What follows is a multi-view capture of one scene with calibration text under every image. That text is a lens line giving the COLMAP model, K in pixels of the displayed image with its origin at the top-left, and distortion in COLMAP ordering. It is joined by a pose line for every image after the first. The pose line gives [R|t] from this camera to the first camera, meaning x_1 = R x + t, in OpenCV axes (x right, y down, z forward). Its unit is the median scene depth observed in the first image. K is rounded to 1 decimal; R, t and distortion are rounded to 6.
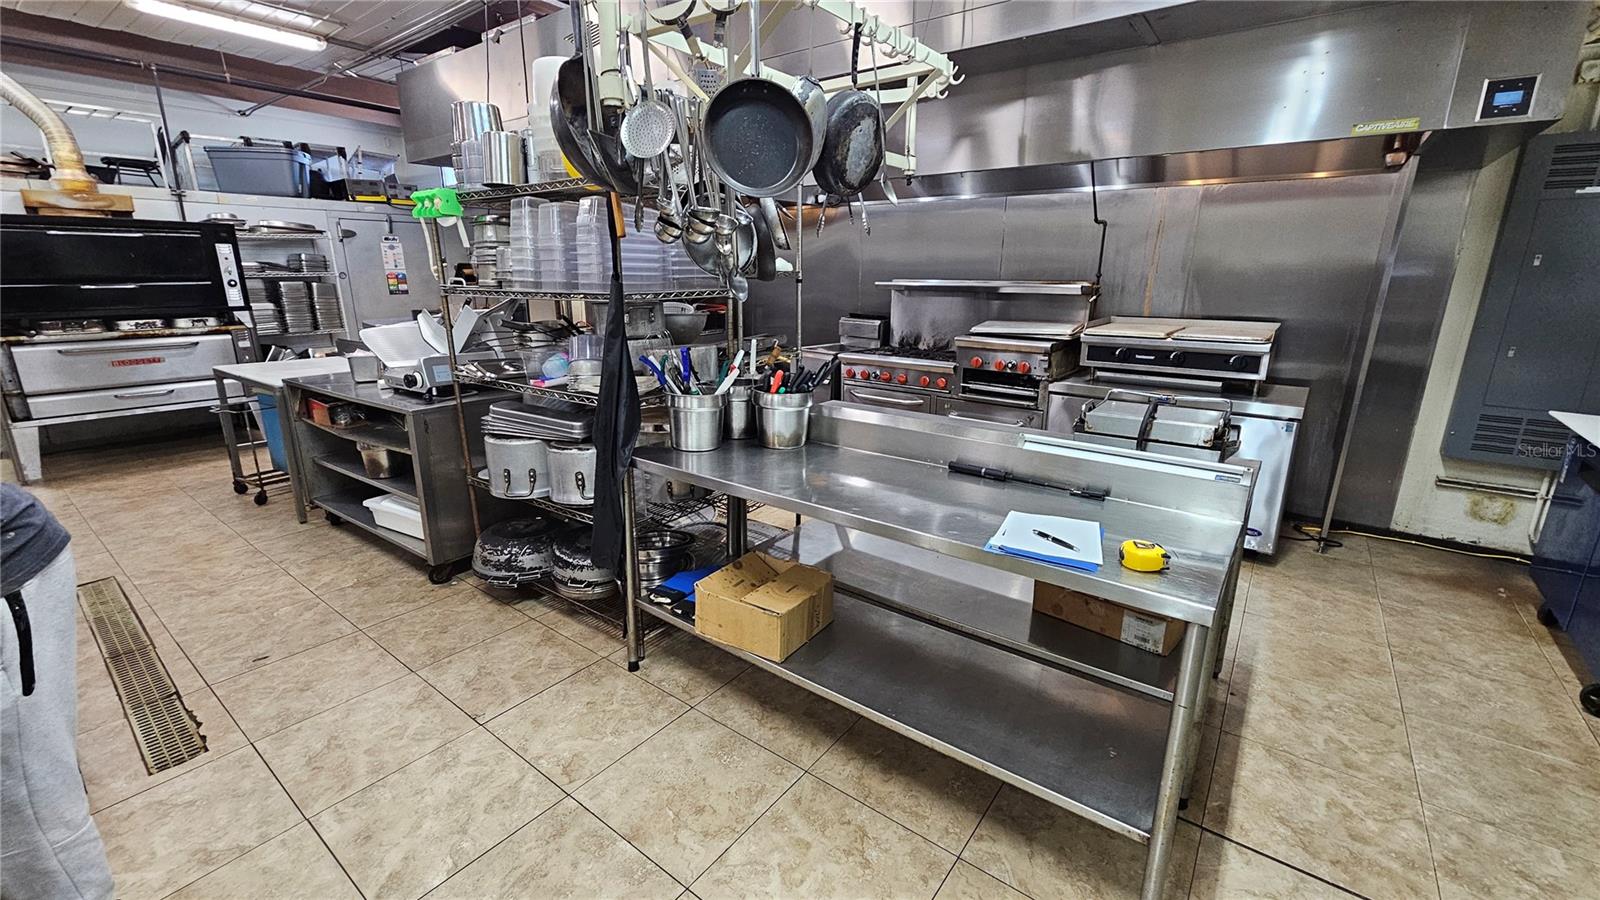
lens RADIAL K [[658.5, 0, 794.0], [0, 658.5, 444.6], [0, 0, 1]] dist [-0.002273, 0.002345]
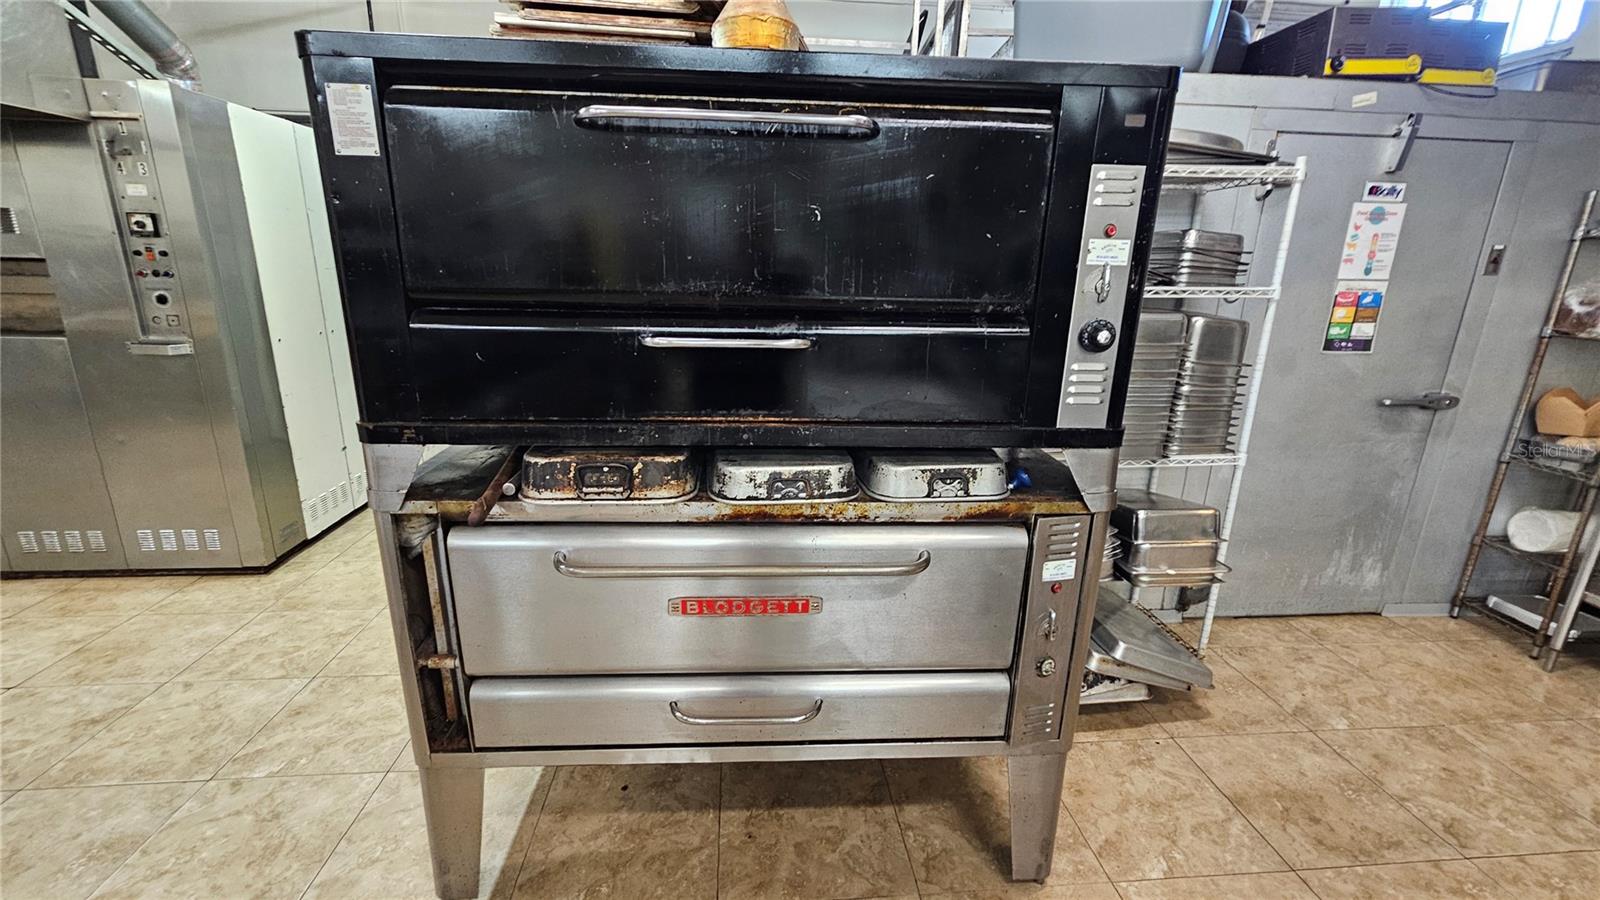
lens RADIAL K [[658.5, 0, 791.9], [0, 658.5, 448.9], [0, 0, 1]] dist [-0.002273, 0.002345]
pose [[0.671722, 0.214369, -0.709109, -1.096966], [-0.211259, 0.972900, 0.093994, -0.299698], [0.710042, 0.086668, 0.698806, 1.111921]]
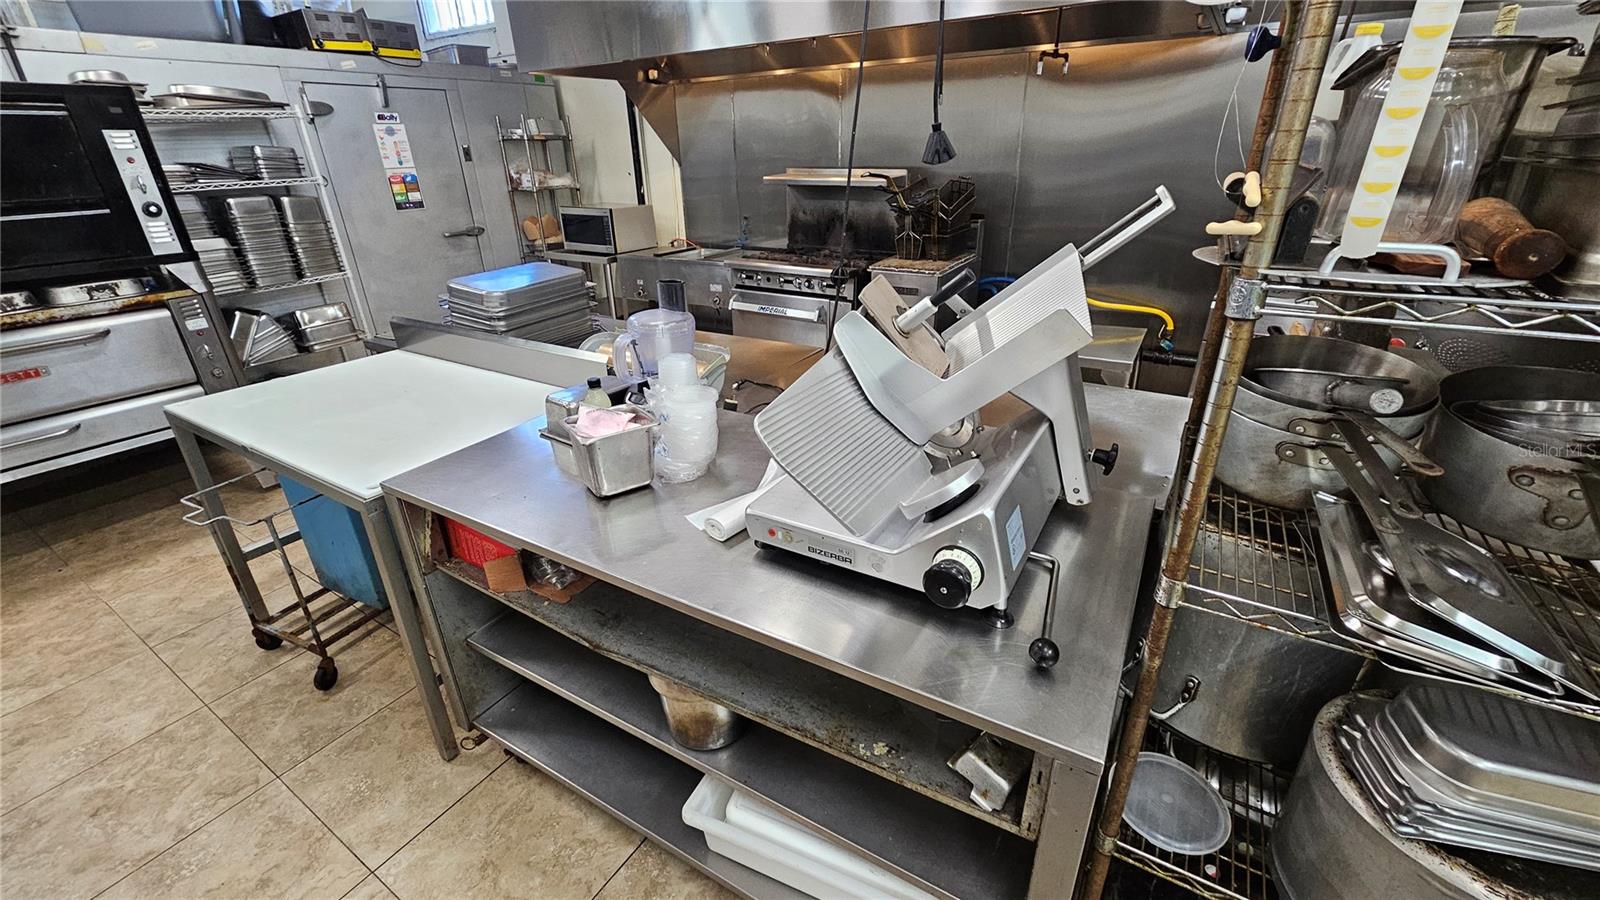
lens RADIAL K [[658.5, 0, 795.8], [0, 658.5, 446.4], [0, 0, 1]] dist [-0.002273, 0.002345]
pose [[0.996345, -0.055539, 0.064907, -0.566596], [0.044056, 0.985041, 0.166592, -0.182021], [-0.073189, -0.163123, 0.983887, 0.608378]]
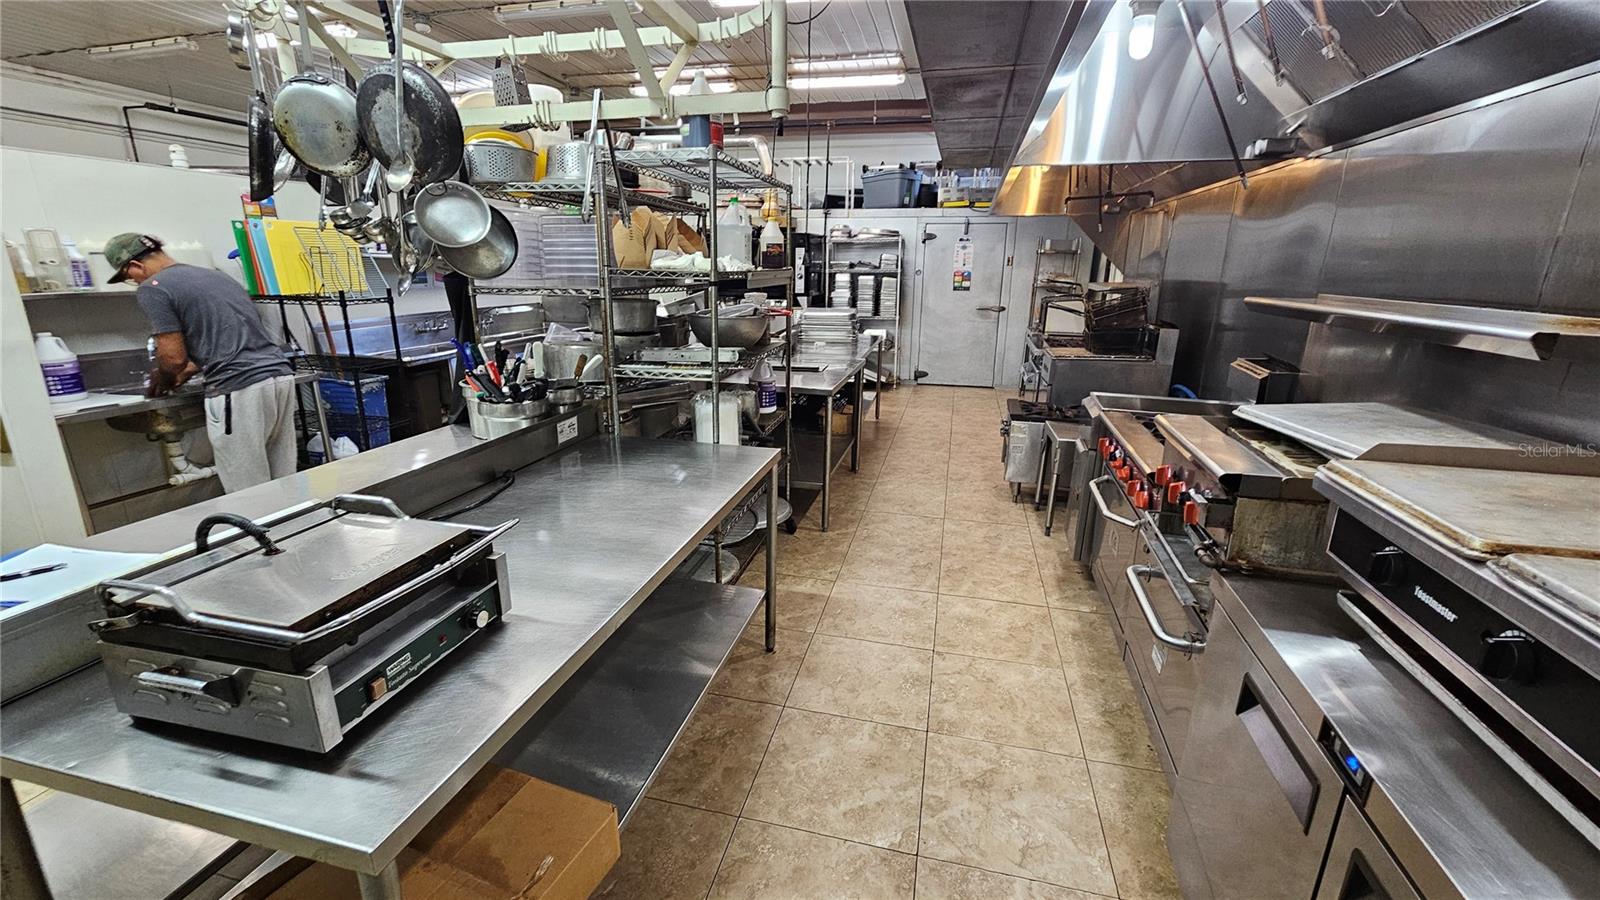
lens RADIAL K [[658.5, 0, 794.4], [0, 658.5, 449.6], [0, 0, 1]] dist [-0.002273, 0.002345]
pose [[0.389771, 0.252442, -0.885636, 0.672593], [-0.244909, 0.955478, 0.164564, -0.178390], [0.887749, 0.152758, 0.434243, 0.649205]]
